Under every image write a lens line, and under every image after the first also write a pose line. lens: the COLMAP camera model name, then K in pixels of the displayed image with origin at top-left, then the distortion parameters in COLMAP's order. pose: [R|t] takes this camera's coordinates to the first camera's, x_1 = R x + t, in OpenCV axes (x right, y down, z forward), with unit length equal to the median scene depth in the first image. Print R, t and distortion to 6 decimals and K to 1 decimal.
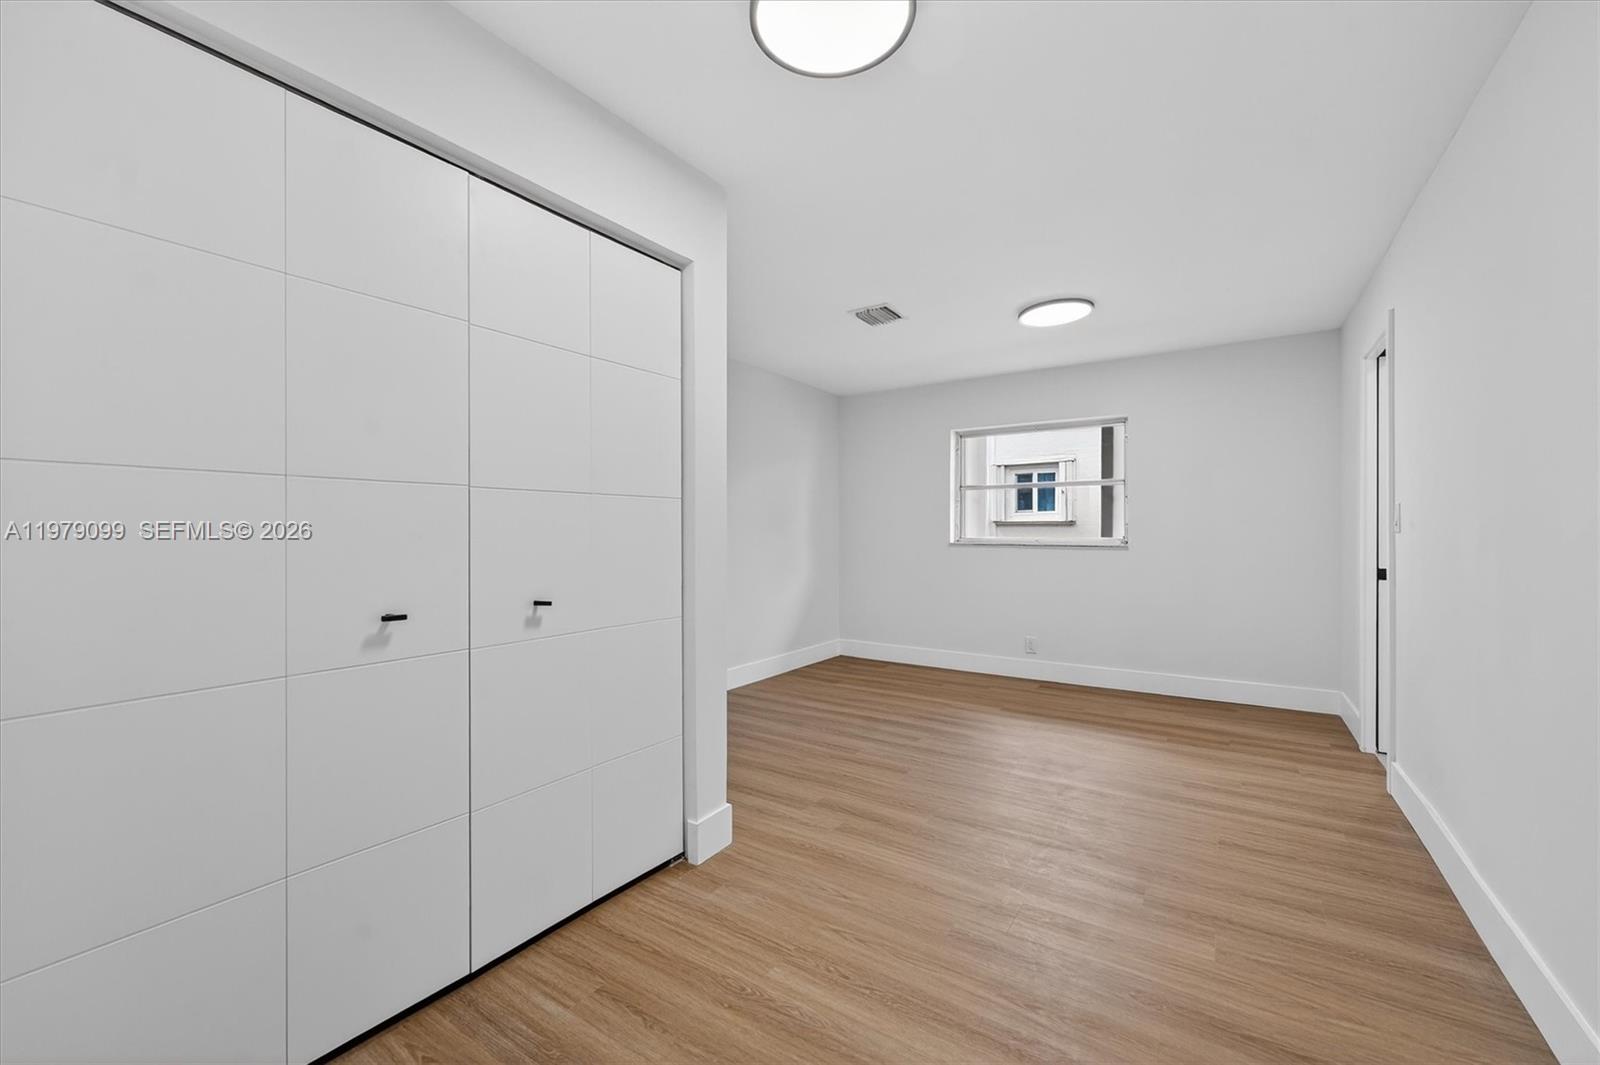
lens RADIAL K [[649.7, 0, 780.3], [0, 649.7, 531.1], [0, 0, 1]] dist [0.001385, 0.000022]
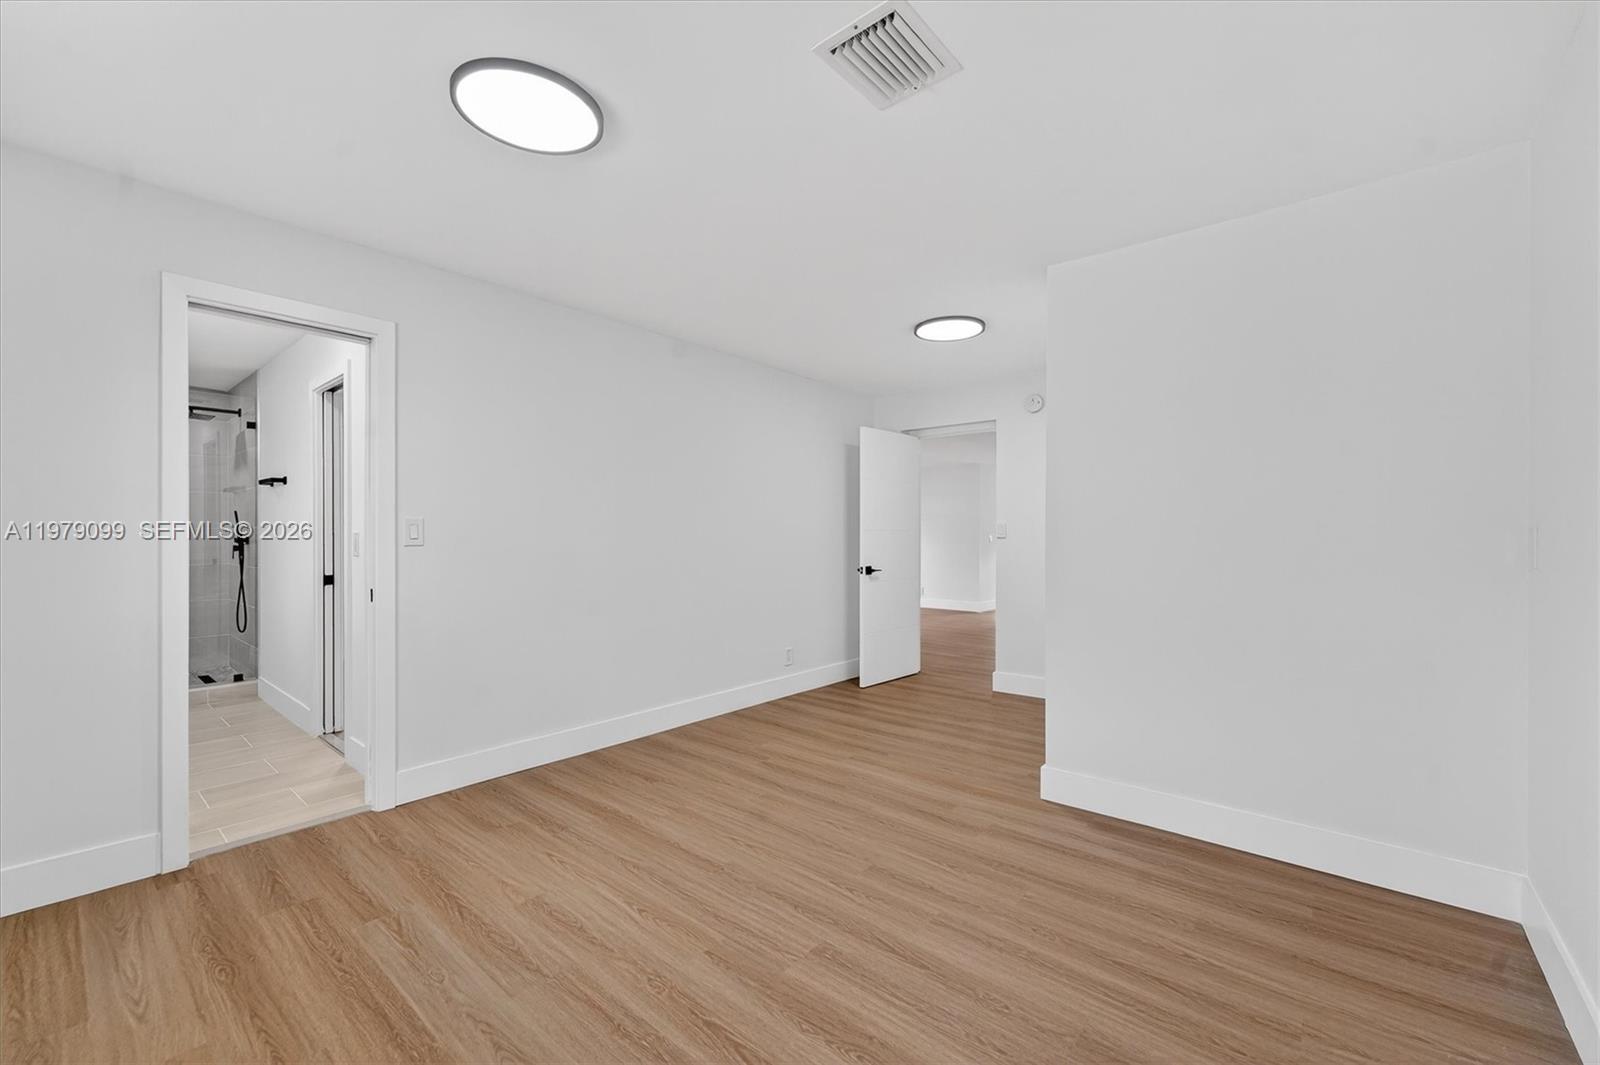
lens RADIAL K [[649.7, 0, 780.3], [0, 649.7, 531.1], [0, 0, 1]] dist [0.001385, 0.000022]
pose [[-0.993076, -0.002647, 0.117440, 0.239838], [-0.004922, 0.999806, -0.019084, -0.005991], [-0.117367, -0.019530, -0.992897, 2.016621]]
